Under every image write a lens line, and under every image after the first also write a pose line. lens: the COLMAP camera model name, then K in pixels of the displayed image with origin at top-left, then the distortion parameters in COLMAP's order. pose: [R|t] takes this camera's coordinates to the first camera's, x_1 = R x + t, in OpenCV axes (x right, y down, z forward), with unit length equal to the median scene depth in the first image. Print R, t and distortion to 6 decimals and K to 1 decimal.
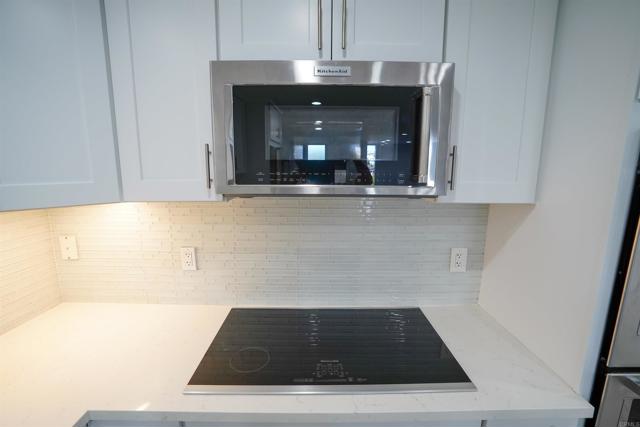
lens RADIAL K [[291.9, 0, 320.0], [0, 291.9, 213.5], [0, 0, 1]] dist [-0.036527, 0.001160]
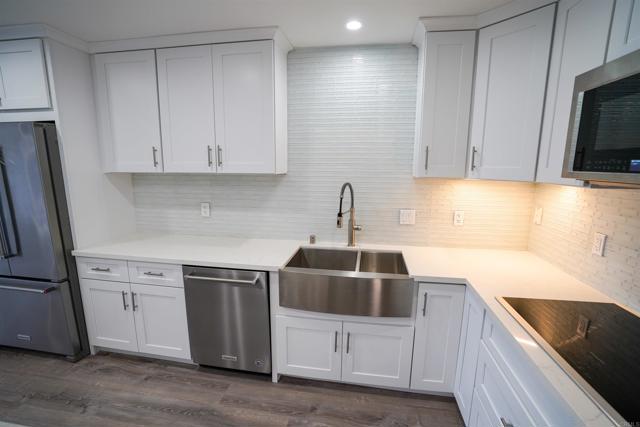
lens RADIAL K [[291.9, 0, 320.0], [0, 291.9, 213.5], [0, 0, 1]] dist [-0.036527, 0.001160]
pose [[-0.163573, 0.159778, -0.973506, 0.744966], [-0.165079, 0.968451, 0.186685, 0.019358], [0.972622, 0.191242, -0.132037, 0.093325]]
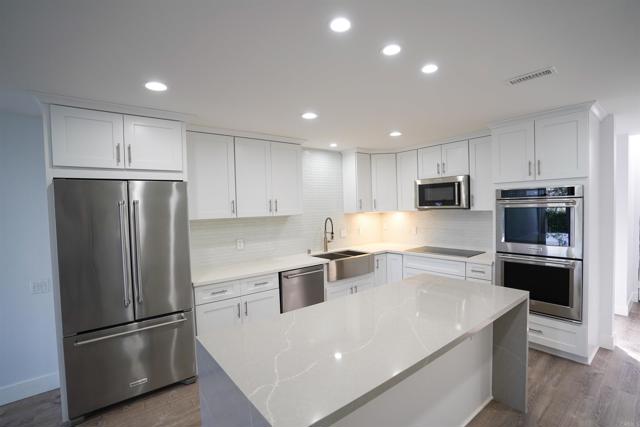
lens RADIAL K [[291.9, 0, 320.0], [0, 291.9, 213.5], [0, 0, 1]] dist [-0.036527, 0.001160]
pose [[0.613270, -0.005337, -0.789855, 1.542297], [-0.092801, 0.992565, -0.078761, 0.333140], [0.784403, 0.121601, 0.608215, -1.932535]]
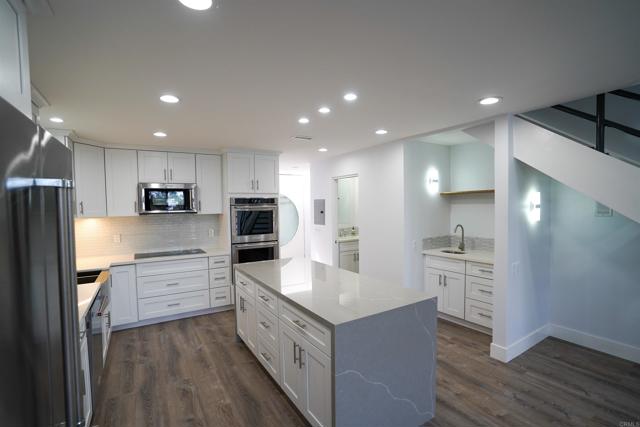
lens RADIAL K [[312.2, 0, 320.0], [0, 312.2, 213.5], [0, 0, 1]] dist [-0.037639, 0.000318]
pose [[0.856460, -0.032924, 0.515163, -0.293109], [0.100404, 0.989530, -0.103680, 0.440503], [-0.506355, 0.140522, 0.850798, -2.745168]]
